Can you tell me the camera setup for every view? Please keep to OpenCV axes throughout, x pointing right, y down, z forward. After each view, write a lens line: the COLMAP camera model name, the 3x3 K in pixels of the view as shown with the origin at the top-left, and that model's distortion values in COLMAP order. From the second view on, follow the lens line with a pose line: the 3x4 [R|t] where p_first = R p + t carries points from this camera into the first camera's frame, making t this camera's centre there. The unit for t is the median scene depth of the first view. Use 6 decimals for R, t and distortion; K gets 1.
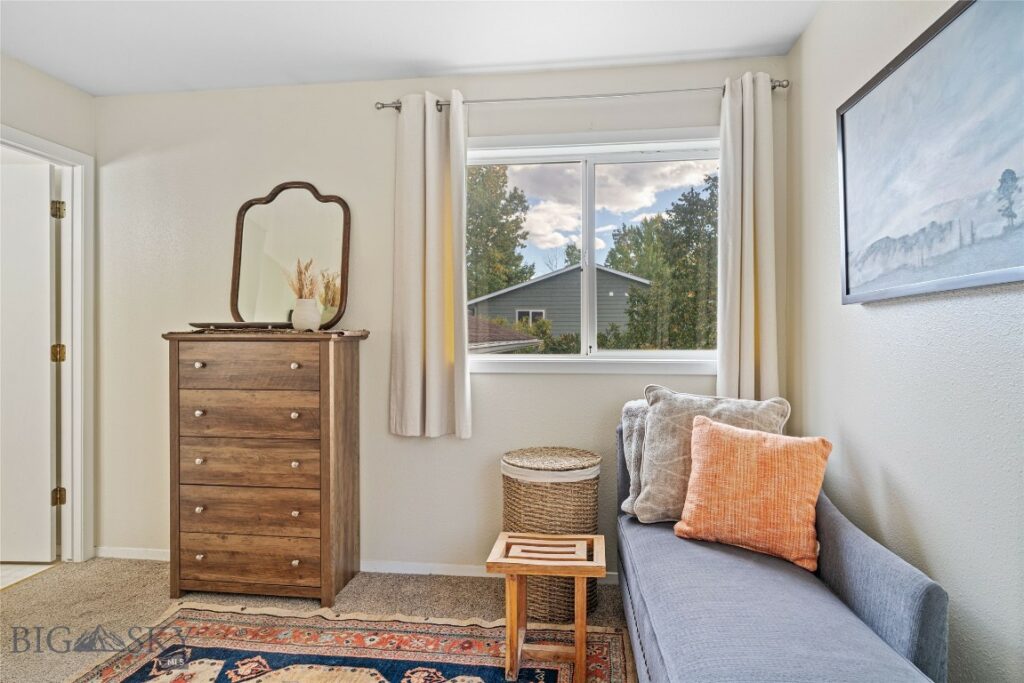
lens RADIAL K [[575.5, 0, 512.0], [0, 575.5, 341.5], [0, 0, 1]] dist [0.000800, 0.000111]
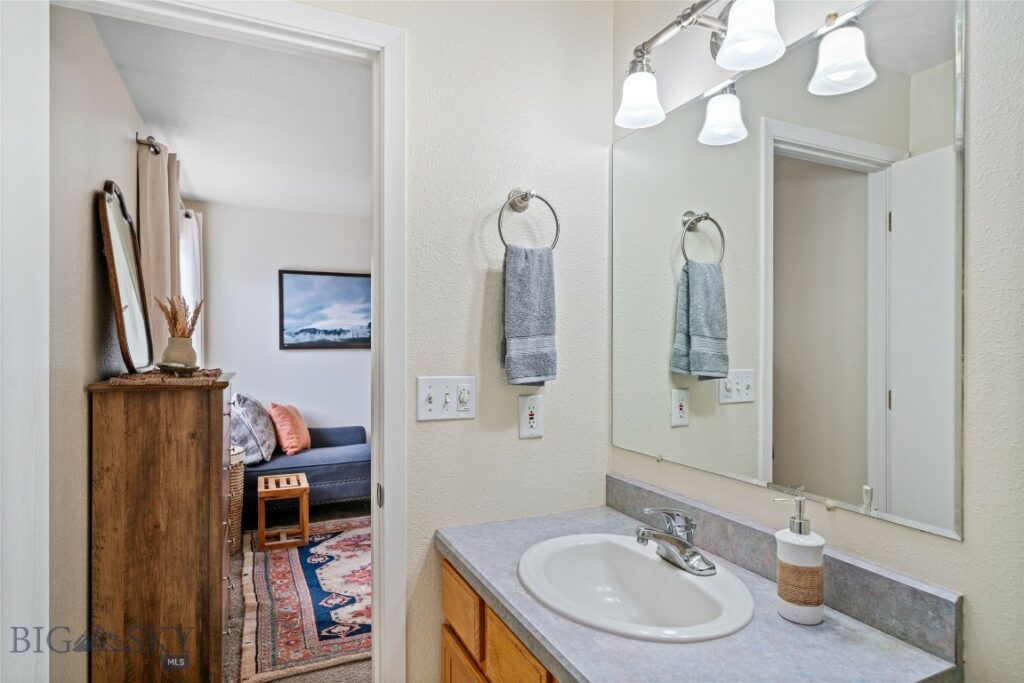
lens RADIAL K [[557.4, 0, 511.7], [0, 557.4, 346.2], [0, 0, 1]] dist [-0.001796, -0.000594]
pose [[-0.533070, -0.002870, 0.846067, -1.836083], [0.006009, 0.999956, 0.007178, -0.083155], [-0.846050, 0.008910, -0.533029, 1.327400]]
